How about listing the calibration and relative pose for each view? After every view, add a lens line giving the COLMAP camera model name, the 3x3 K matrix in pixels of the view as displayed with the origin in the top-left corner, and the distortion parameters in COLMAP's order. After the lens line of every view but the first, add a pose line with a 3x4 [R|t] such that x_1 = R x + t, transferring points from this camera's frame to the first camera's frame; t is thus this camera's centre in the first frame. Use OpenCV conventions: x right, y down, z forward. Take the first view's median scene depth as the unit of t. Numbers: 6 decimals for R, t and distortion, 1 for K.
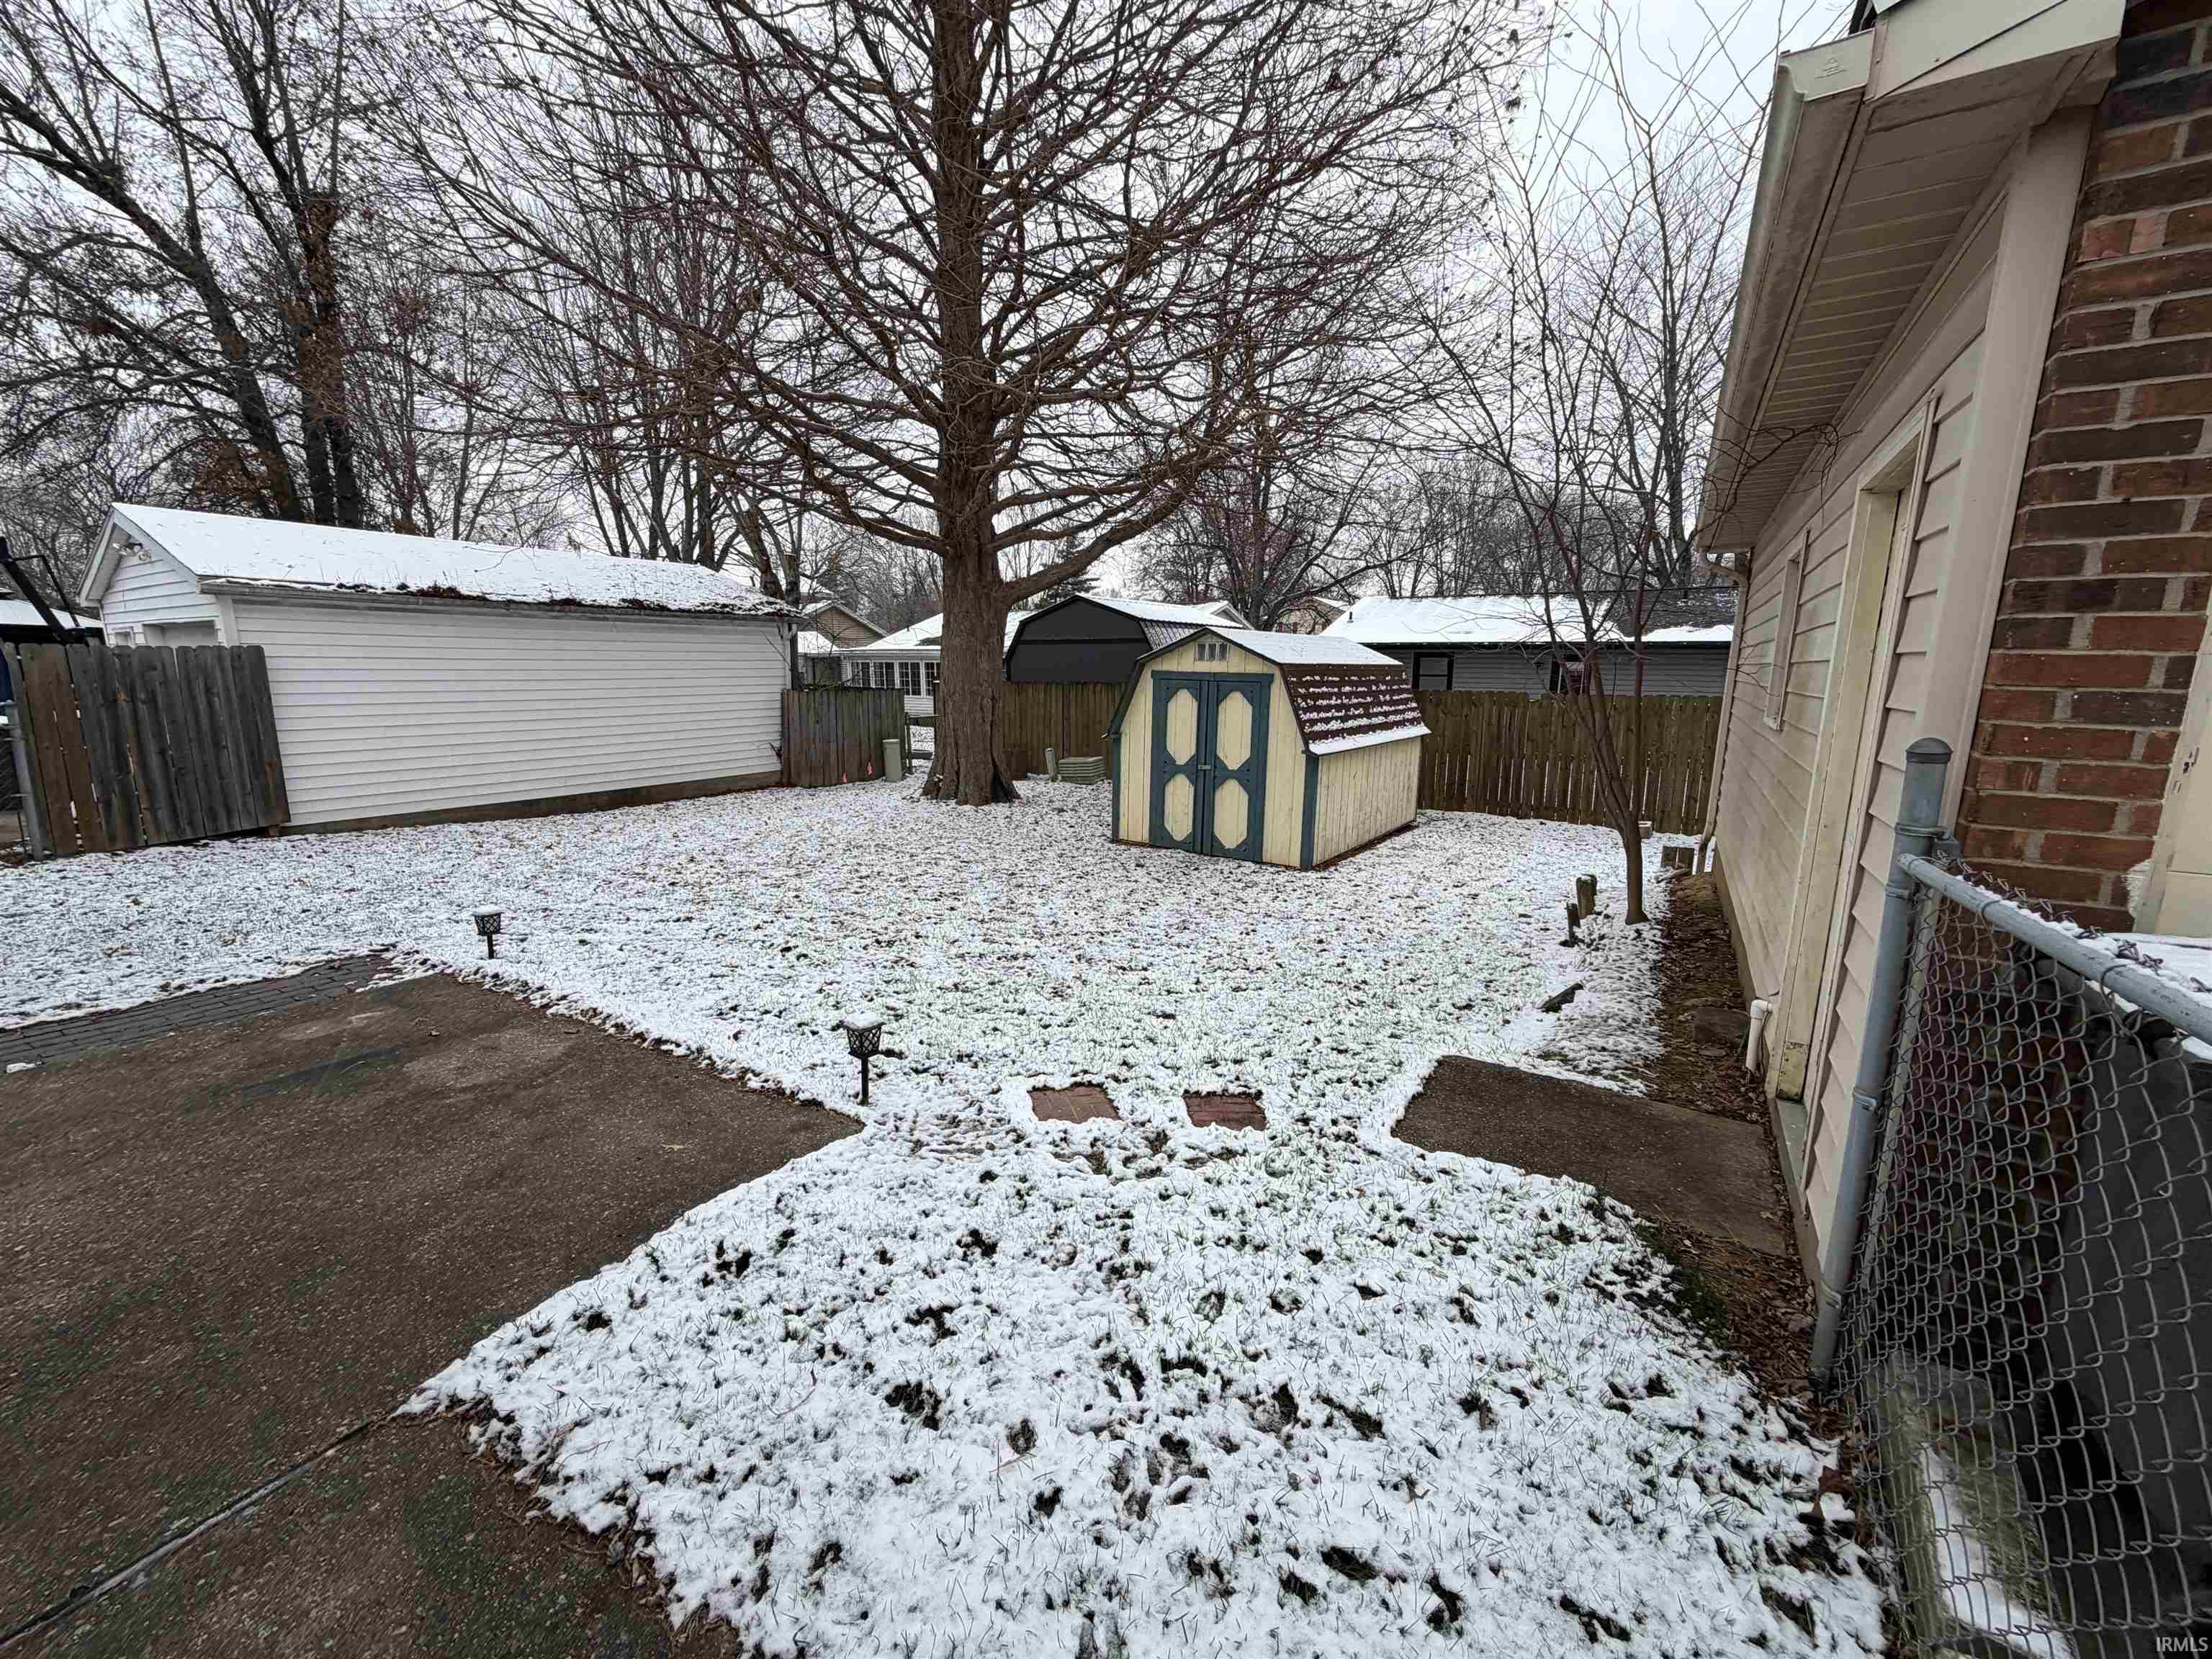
lens RADIAL K [[881.9, 0, 1105.4], [0, 881.9, 827.1], [0, 0, 1]] dist [-0.002793, -0.000010]
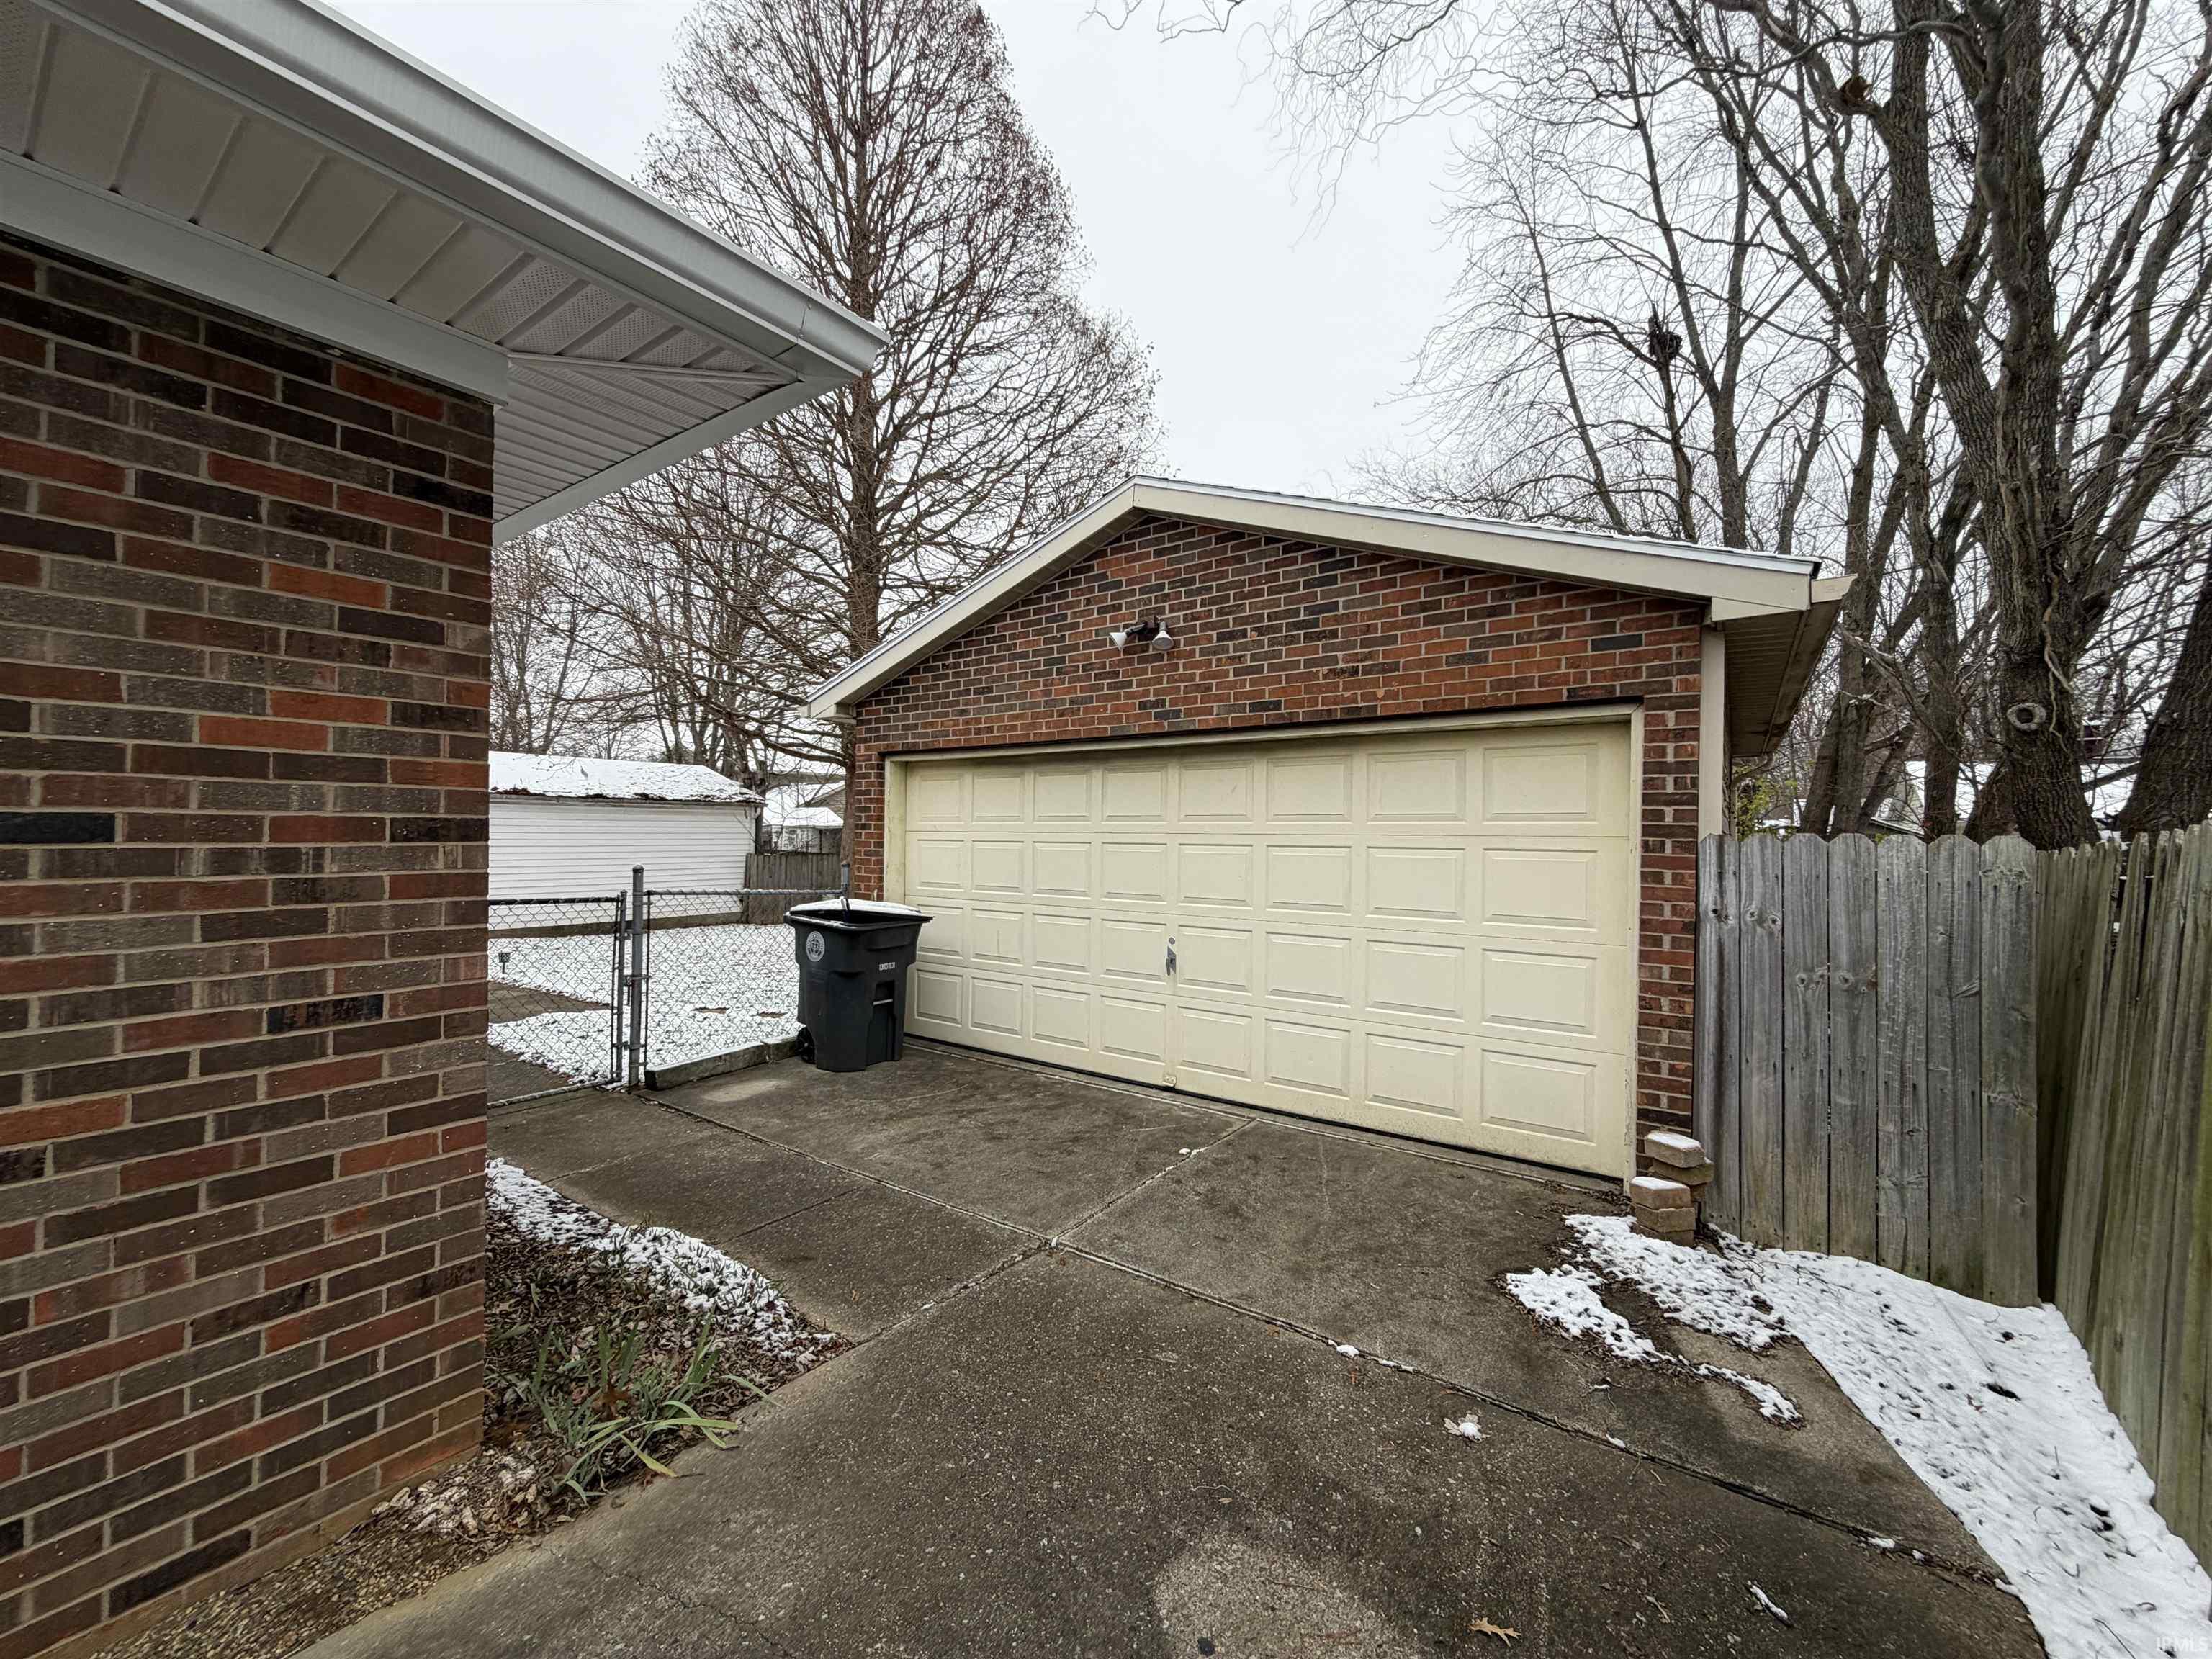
lens RADIAL K [[881.9, 0, 1106.1], [0, 881.9, 831.8], [0, 0, 1]] dist [-0.002793, -0.000010]
pose [[0.998472, 0.003503, -0.055151, 0.338717], [-0.013623, 0.982795, -0.184197, 0.071949], [0.053557, 0.184667, 0.981341, -0.421513]]
